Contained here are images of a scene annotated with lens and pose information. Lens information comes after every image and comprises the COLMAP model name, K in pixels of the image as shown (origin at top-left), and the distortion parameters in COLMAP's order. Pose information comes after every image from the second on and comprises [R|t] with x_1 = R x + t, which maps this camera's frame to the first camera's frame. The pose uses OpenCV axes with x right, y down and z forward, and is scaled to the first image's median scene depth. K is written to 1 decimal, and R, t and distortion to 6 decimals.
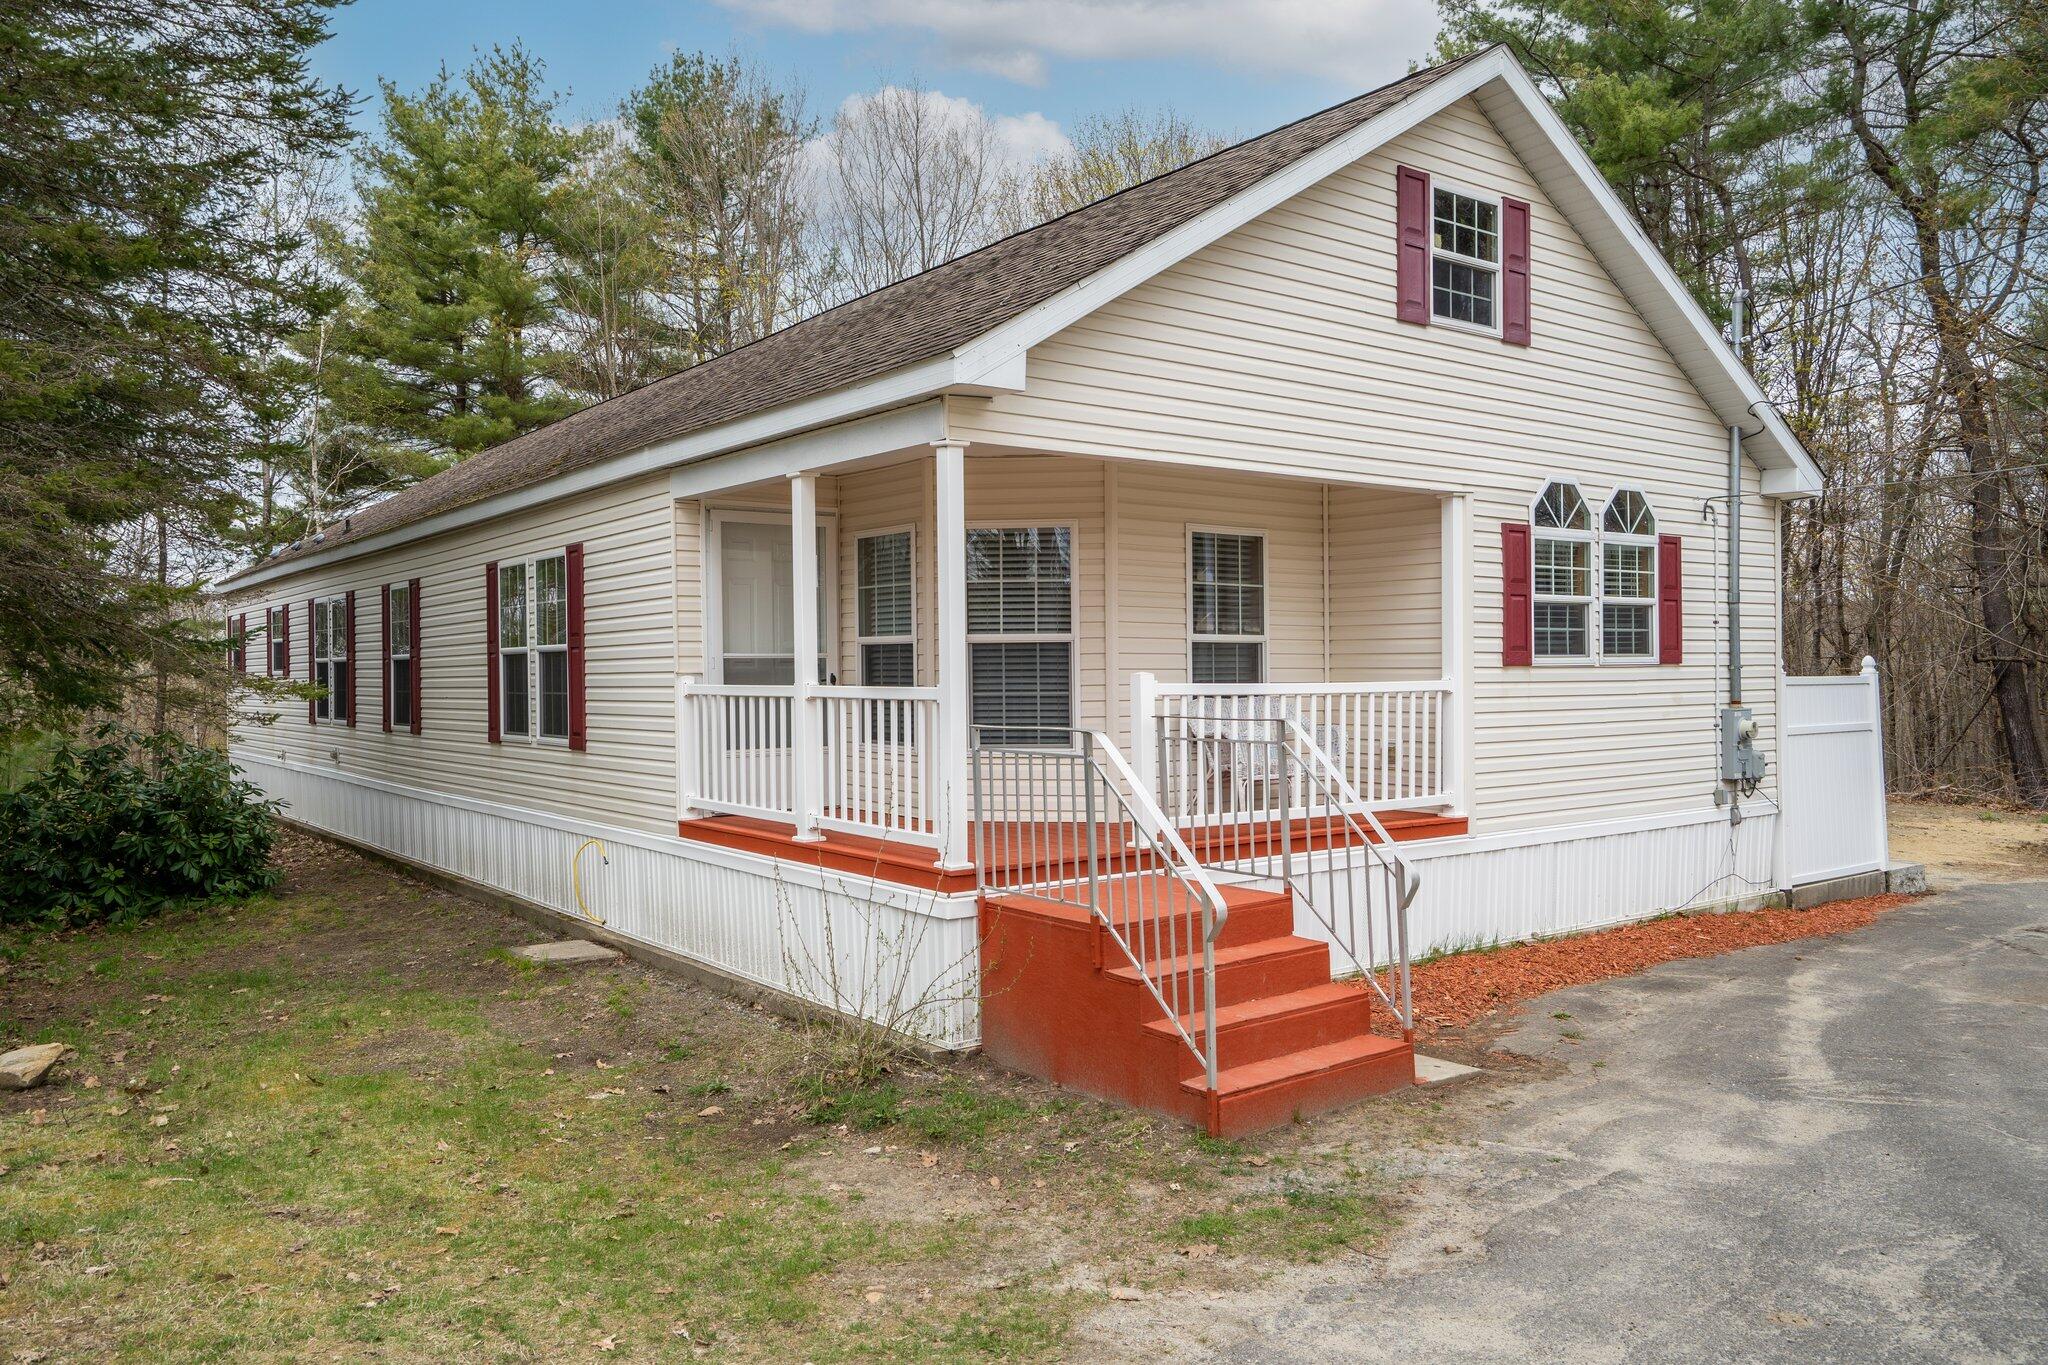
lens RADIAL K [[1494.0, 0, 1027.2], [0, 1494.0, 681.3], [0, 0, 1]] dist [0.016213, 0.002773]
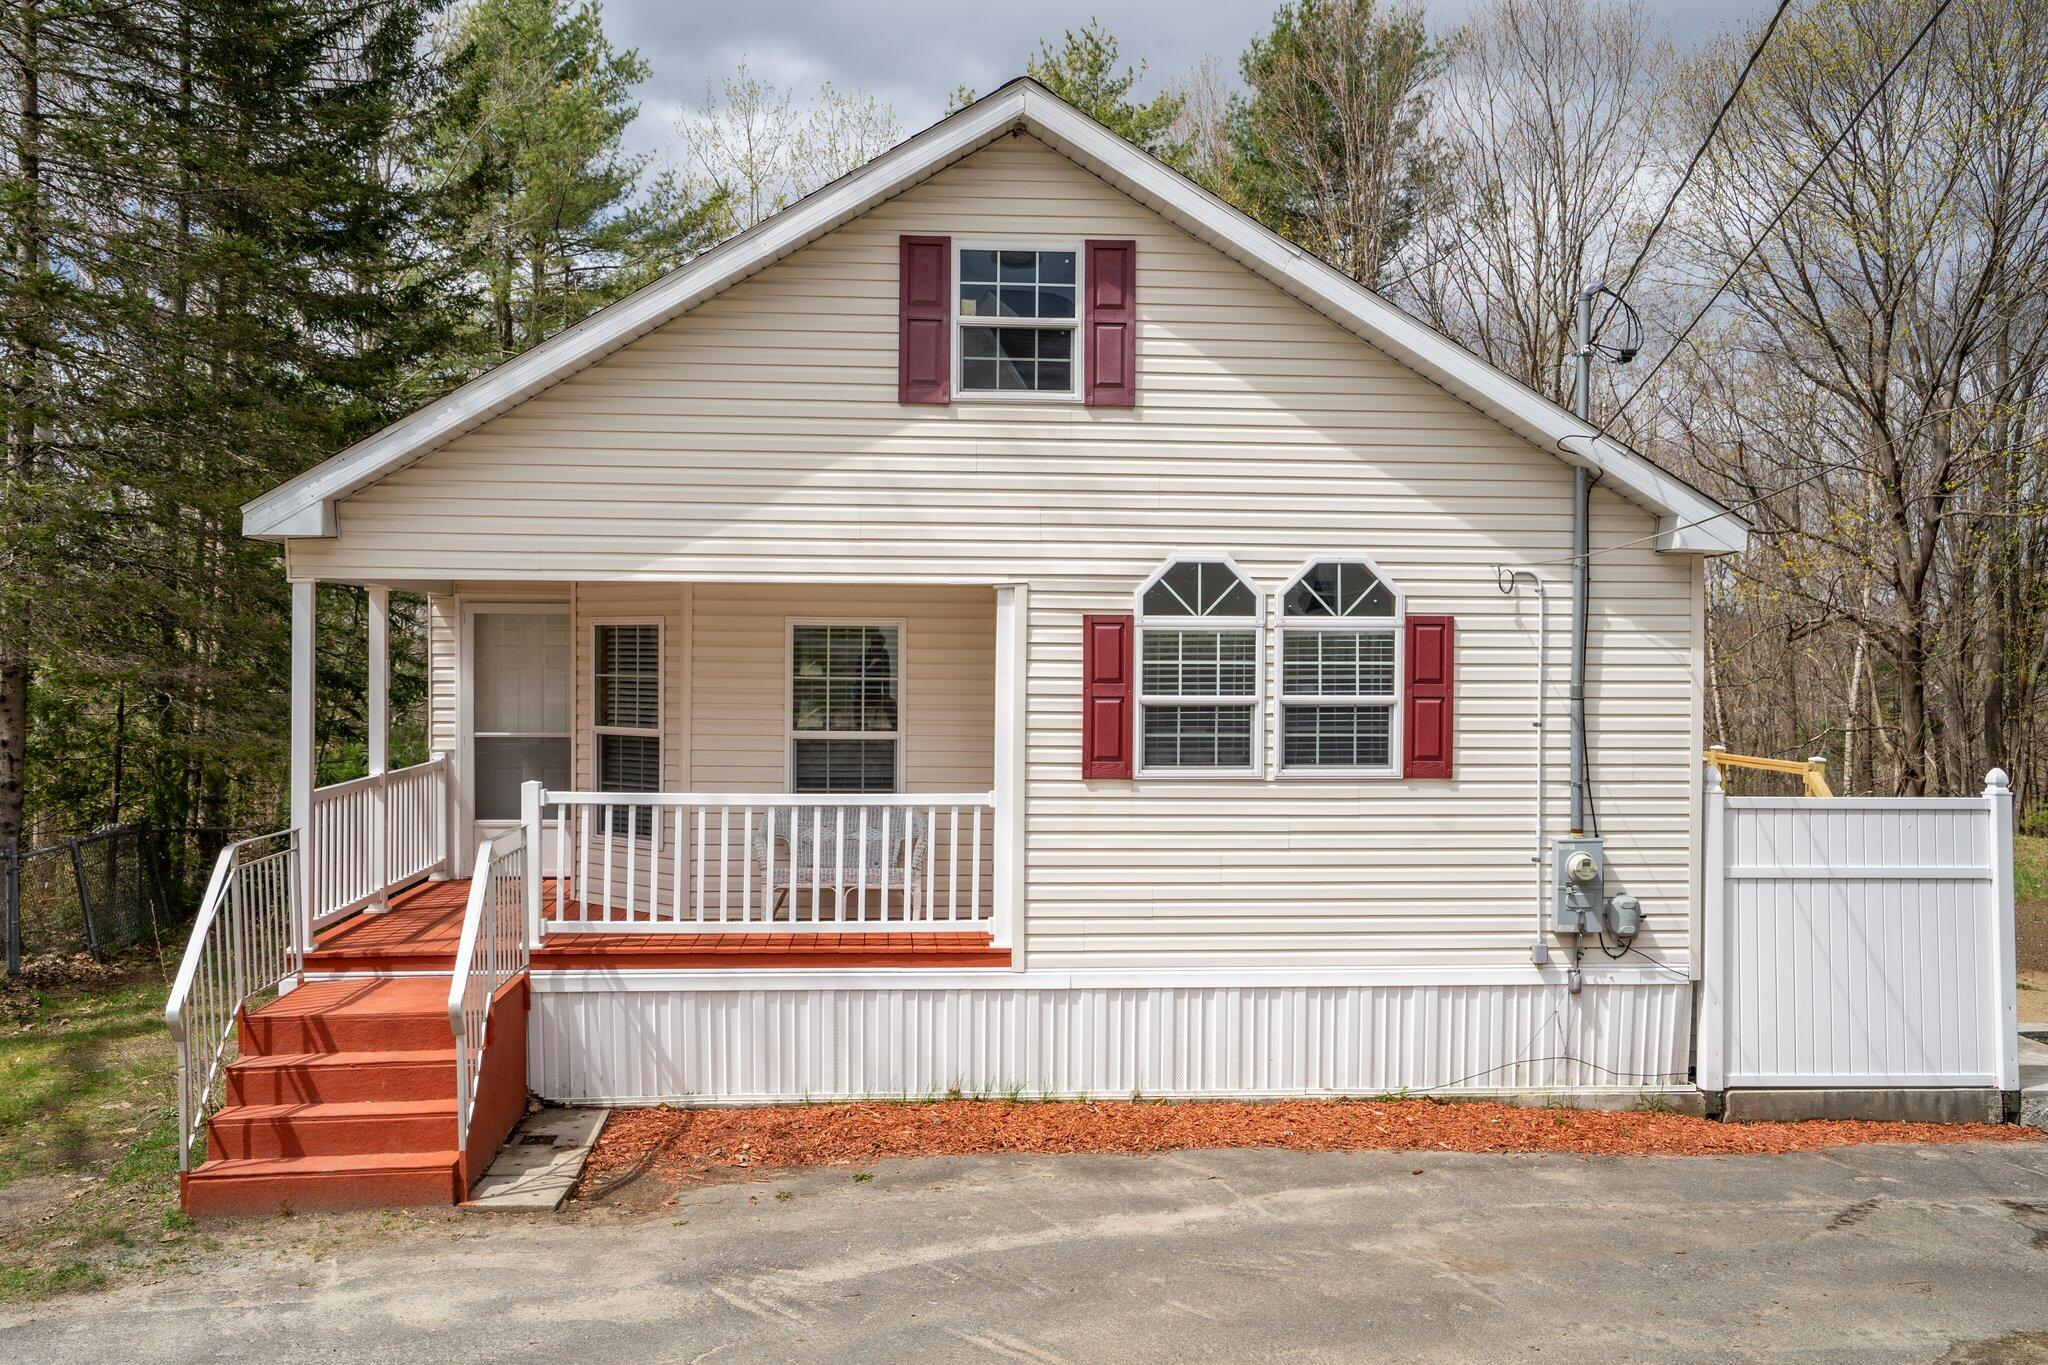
lens RADIAL K [[1773.8, 0, 1022.9], [0, 1773.8, 681.5], [0, 0, 1]] dist [0.040859, 0.035996]
pose [[0.840179, 0.018803, -0.541983, 0.848343], [-0.015943, 0.999823, 0.009973, -0.076771], [0.542075, 0.000261, 0.840330, 0.113120]]
